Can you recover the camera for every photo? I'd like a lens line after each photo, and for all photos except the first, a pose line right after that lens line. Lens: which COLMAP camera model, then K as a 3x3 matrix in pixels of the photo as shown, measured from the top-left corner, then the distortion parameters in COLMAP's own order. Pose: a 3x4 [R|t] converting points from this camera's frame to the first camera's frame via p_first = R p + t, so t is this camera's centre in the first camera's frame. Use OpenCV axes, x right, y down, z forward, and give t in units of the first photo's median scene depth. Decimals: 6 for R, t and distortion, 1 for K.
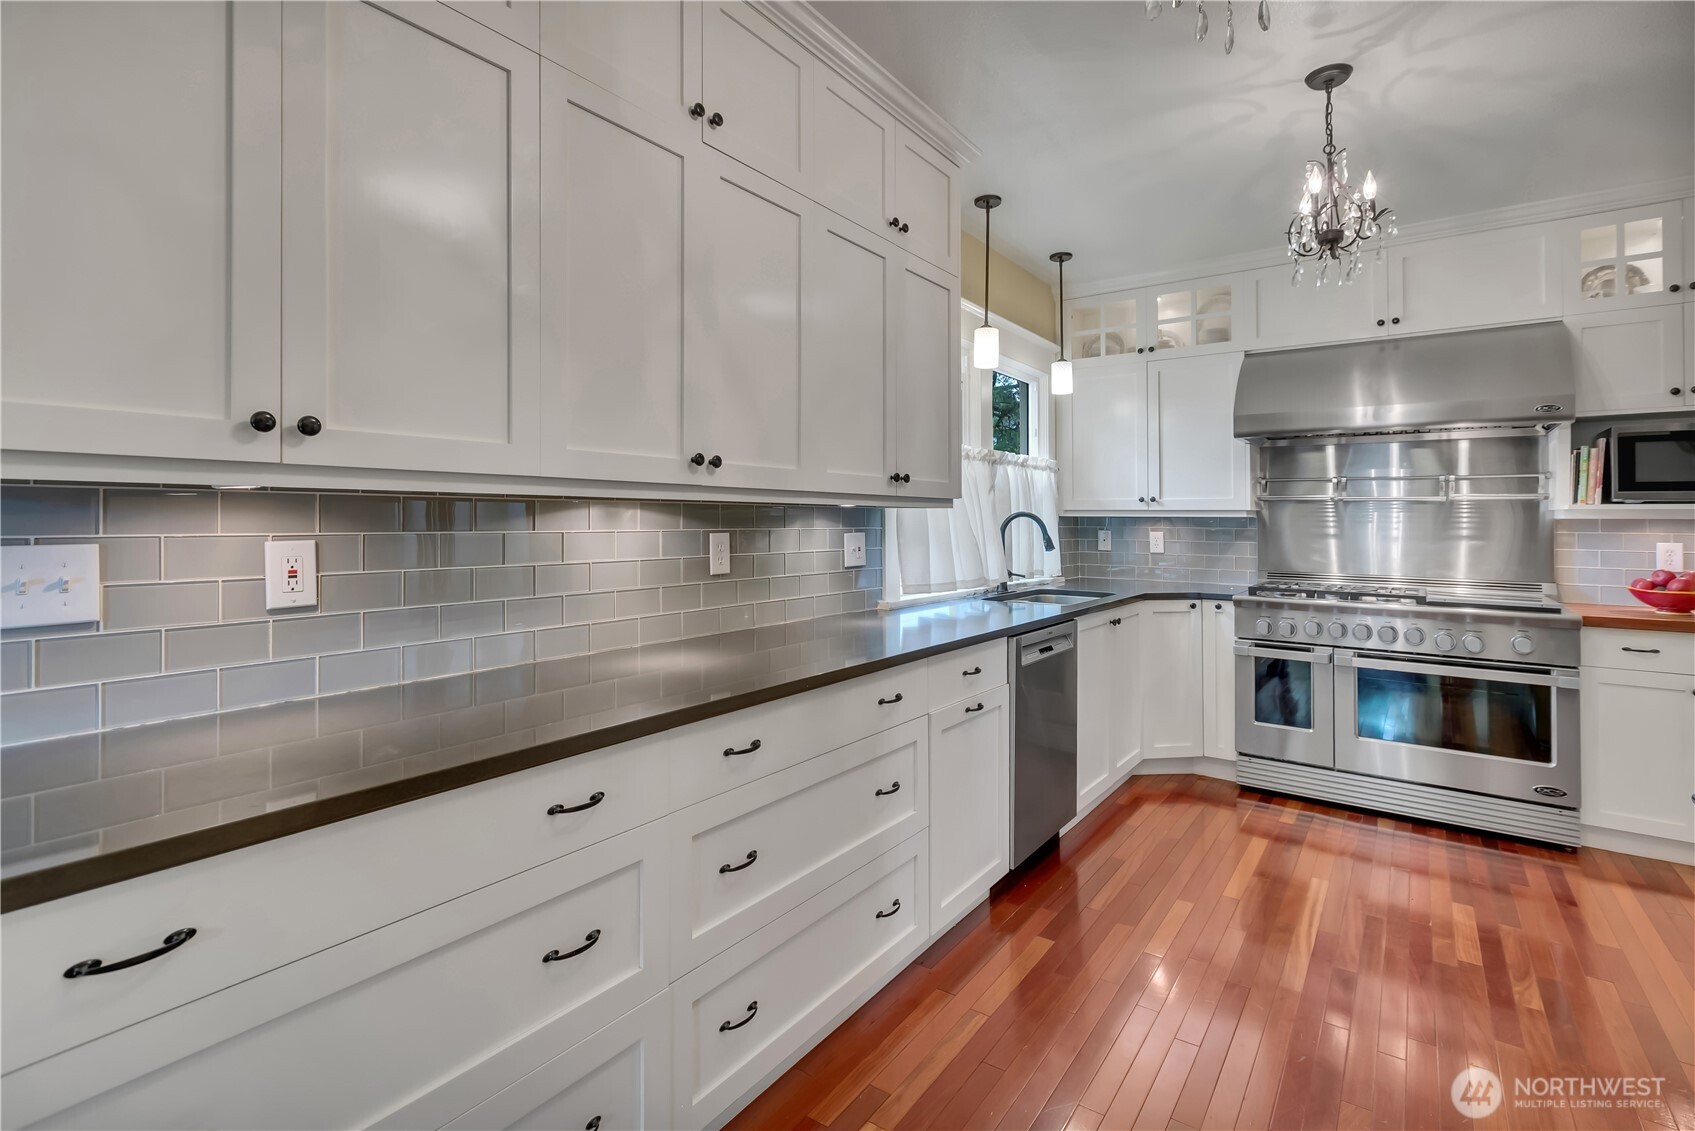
lens RADIAL K [[777.0, 0, 863.3], [0, 777.0, 499.0], [0, 0, 1]] dist [-0.004822, -0.001898]
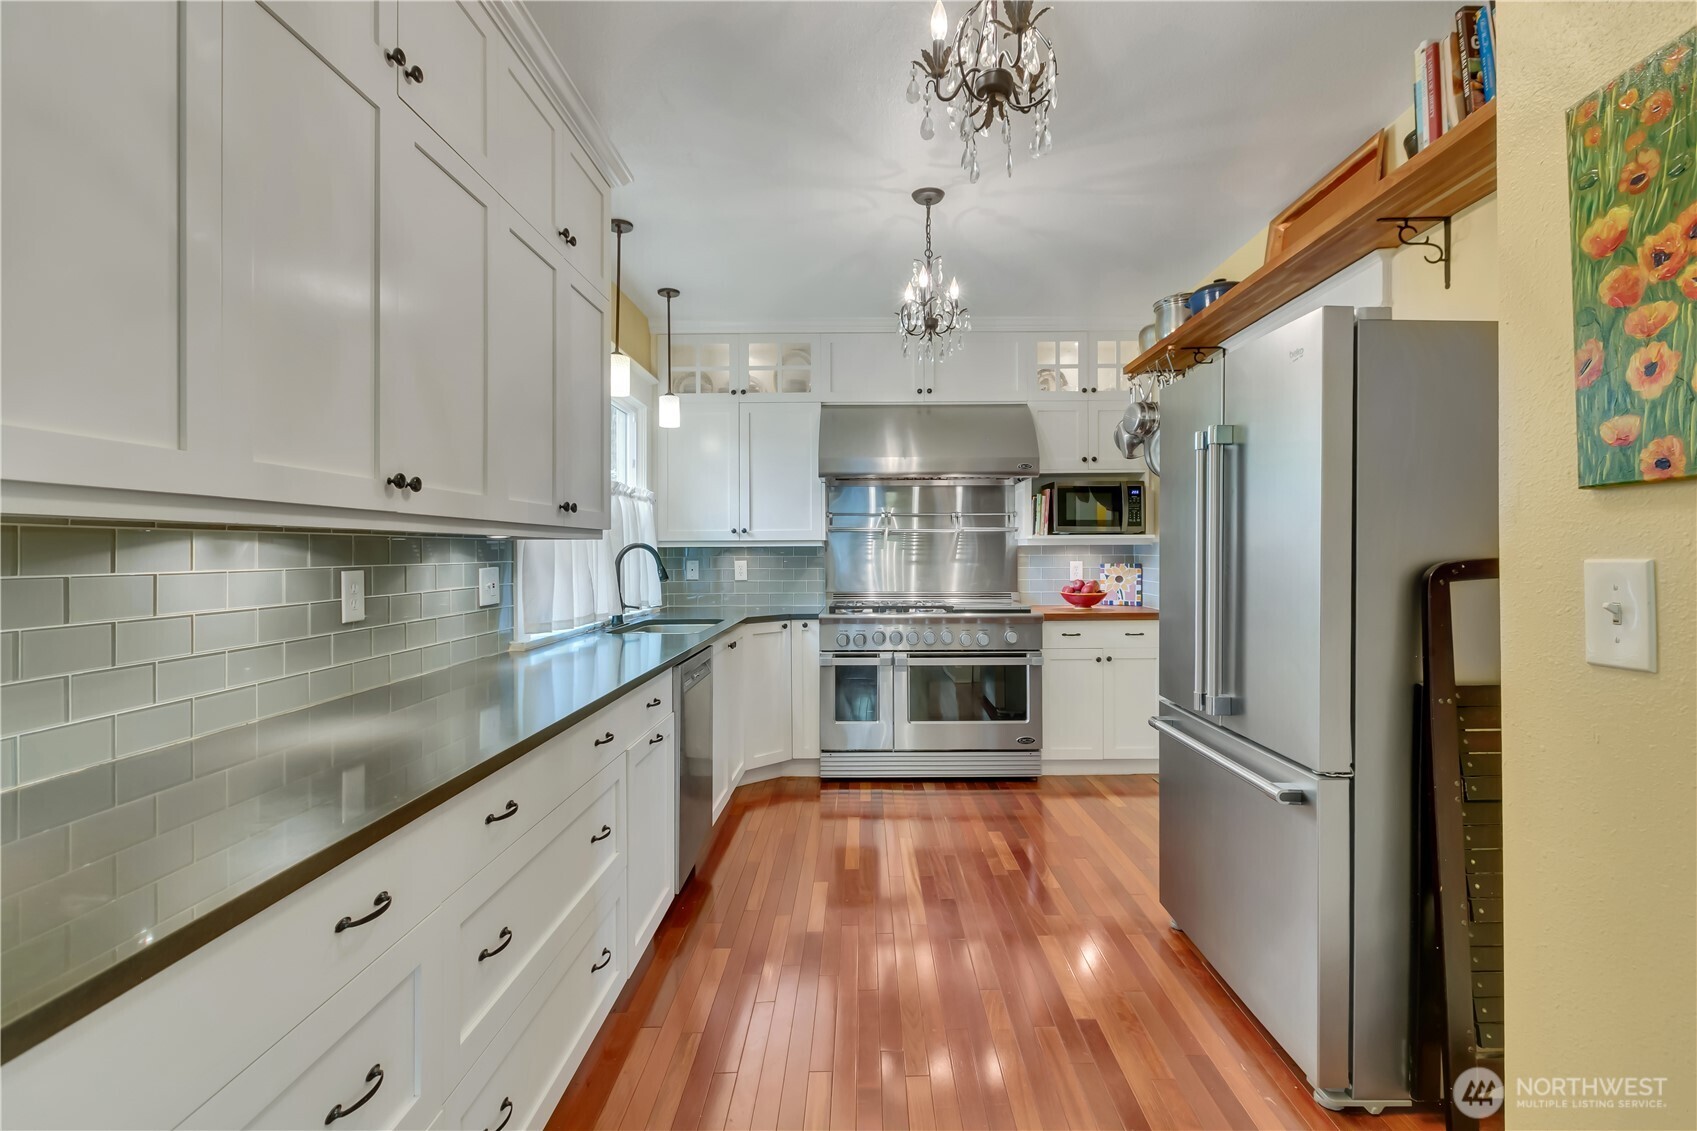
lens RADIAL K [[777.9, 0, 871.6], [0, 777.9, 529.6], [0, 0, 1]] dist [-0.004822, -0.001898]
pose [[0.810906, 0.003955, 0.585163, -0.156183], [-0.003241, 0.999992, -0.002269, 0.000860], [-0.585168, -0.000056, 0.810912, 0.020752]]
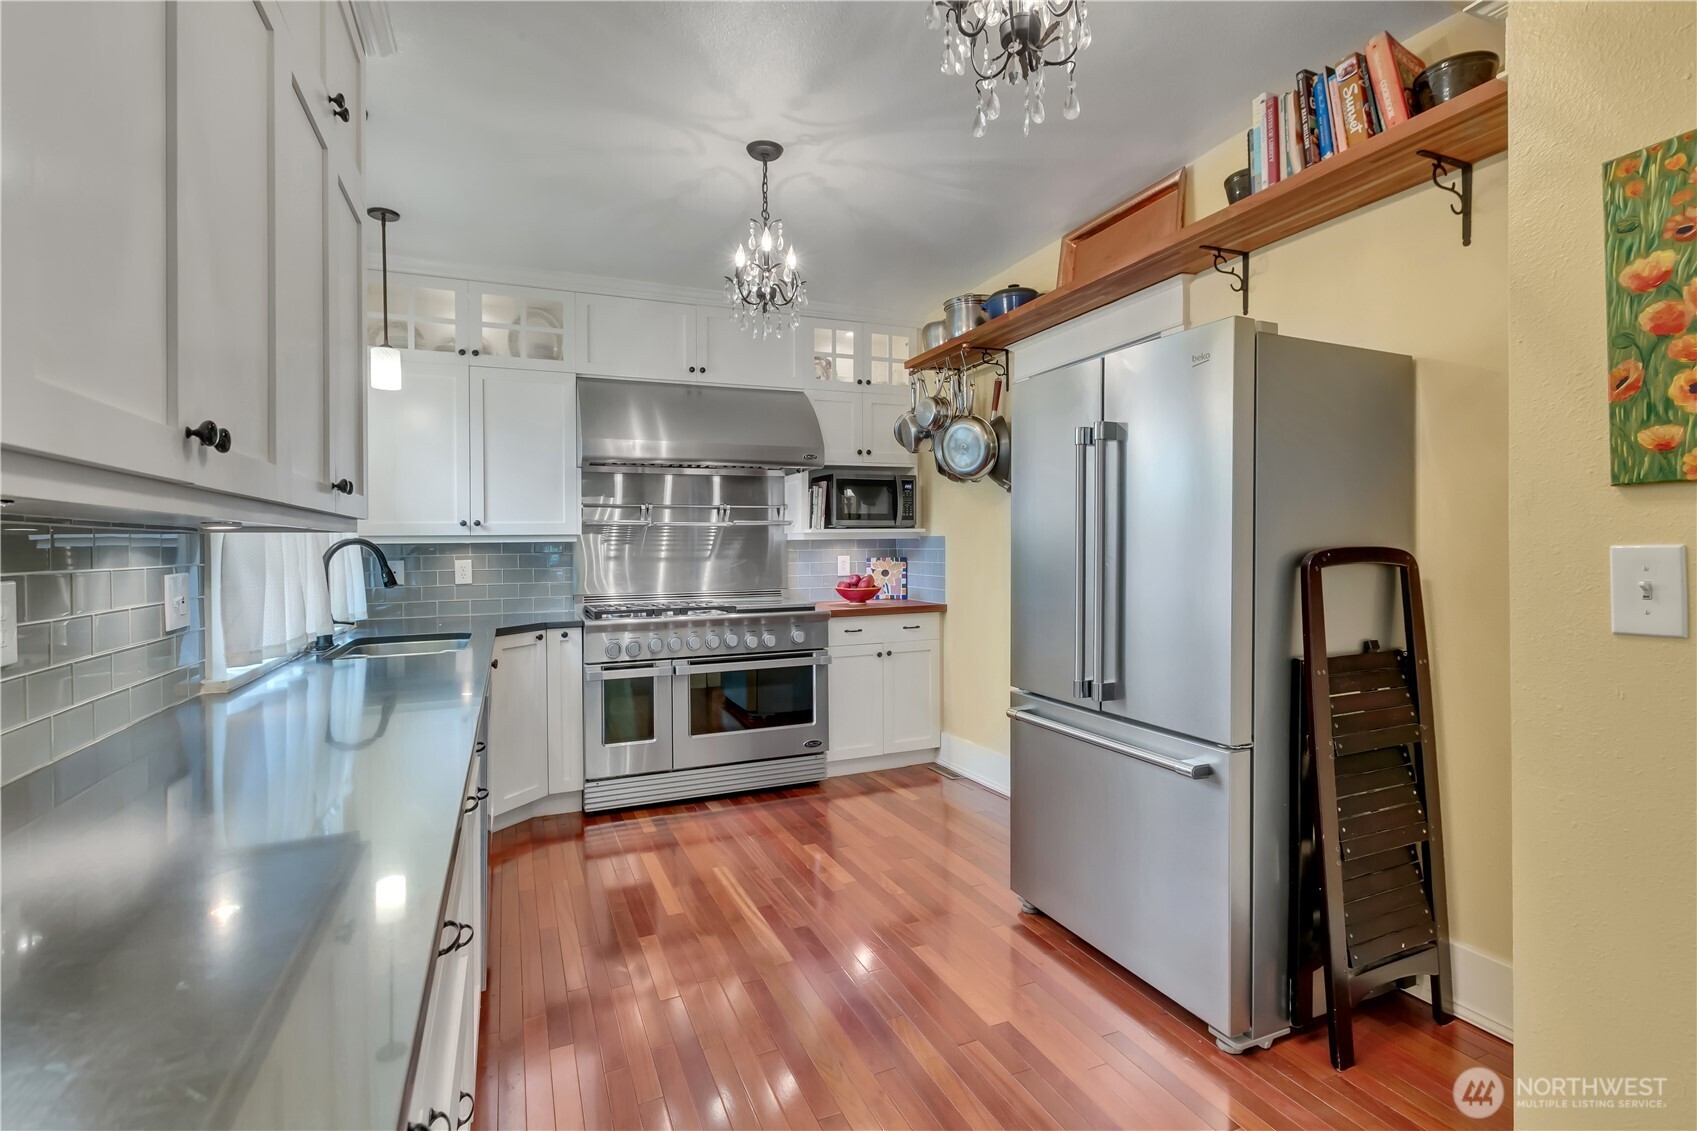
lens RADIAL K [[797.8, 0, 877.8], [0, 797.8, 529.4], [0, 0, 1]] dist [-0.003442, -0.000368]
pose [[0.504982, 0.001419, 0.863129, -0.237020], [-0.005860, 0.999981, 0.001784, 0.004386], [-0.863110, -0.005959, 0.504981, 0.196135]]
